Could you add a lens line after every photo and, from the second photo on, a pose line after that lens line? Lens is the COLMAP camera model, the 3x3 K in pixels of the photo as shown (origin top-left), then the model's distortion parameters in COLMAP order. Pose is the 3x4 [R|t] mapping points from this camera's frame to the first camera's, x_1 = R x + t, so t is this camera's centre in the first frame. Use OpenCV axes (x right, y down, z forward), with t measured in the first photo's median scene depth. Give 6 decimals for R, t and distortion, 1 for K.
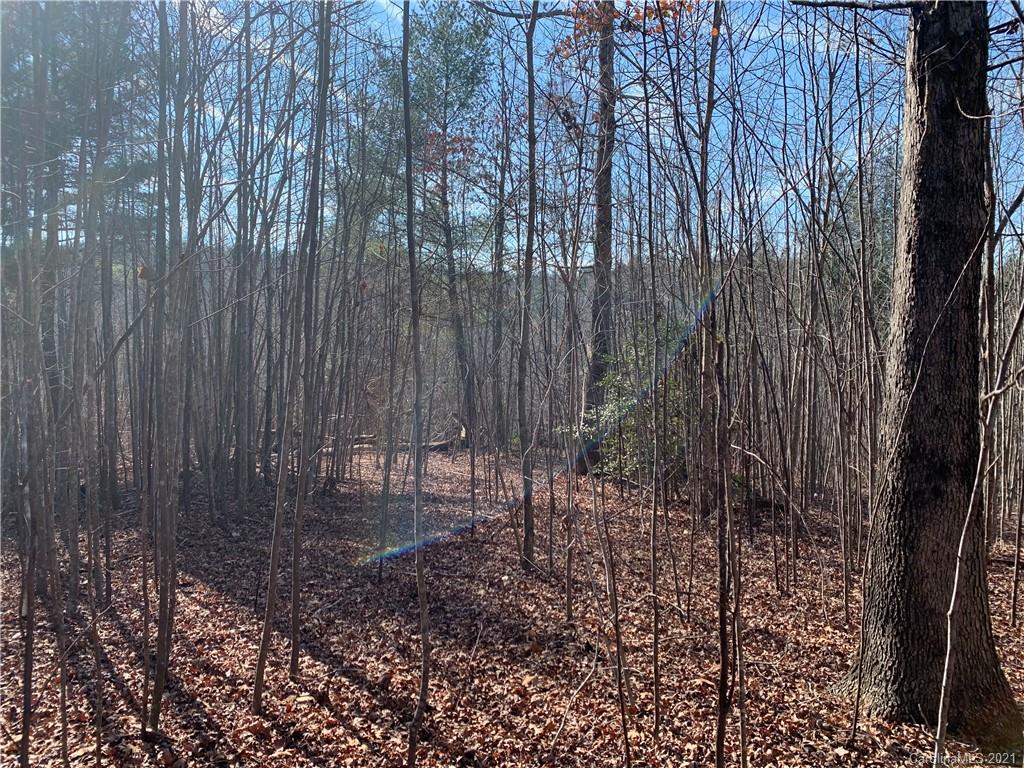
lens RADIAL K [[774.1, 0, 512.0], [0, 774.1, 384.0], [0, 0, 1]] dist [0.018434, -0.015868]
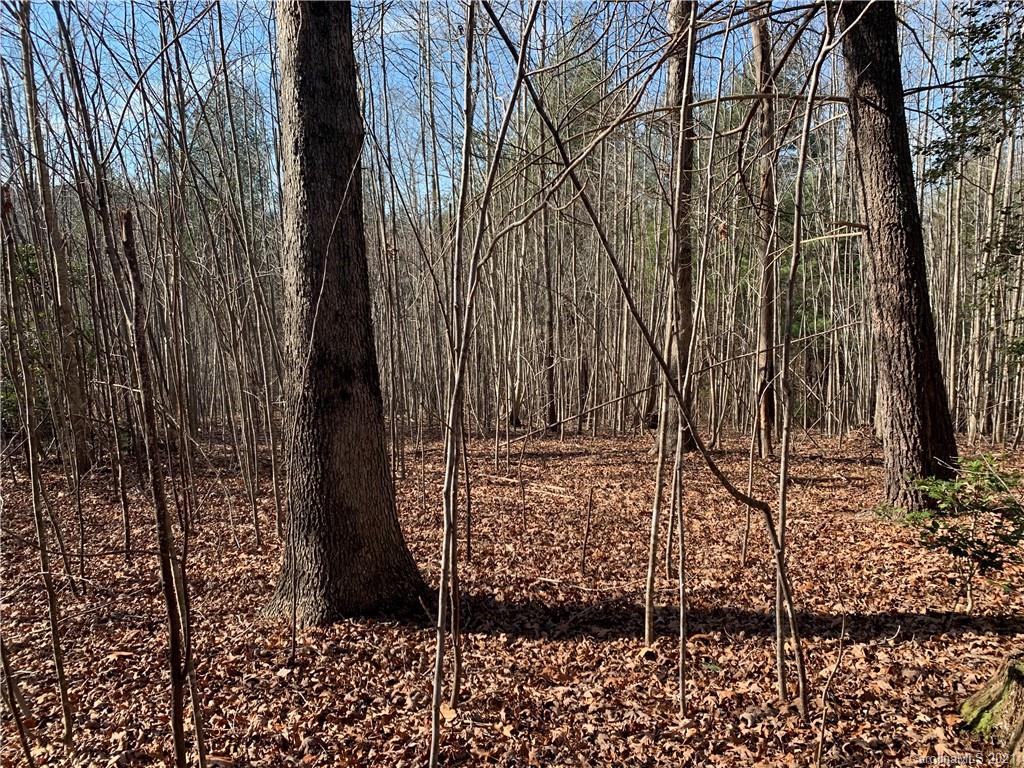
lens RADIAL K [[774.1, 0, 512.0], [0, 774.1, 384.0], [0, 0, 1]] dist [0.018434, -0.015868]
pose [[0.713061, -0.119793, 0.690792, 0.000713], [0.063905, 0.992298, 0.106114, 0.028415], [-0.698183, -0.031521, 0.715225, 0.110039]]
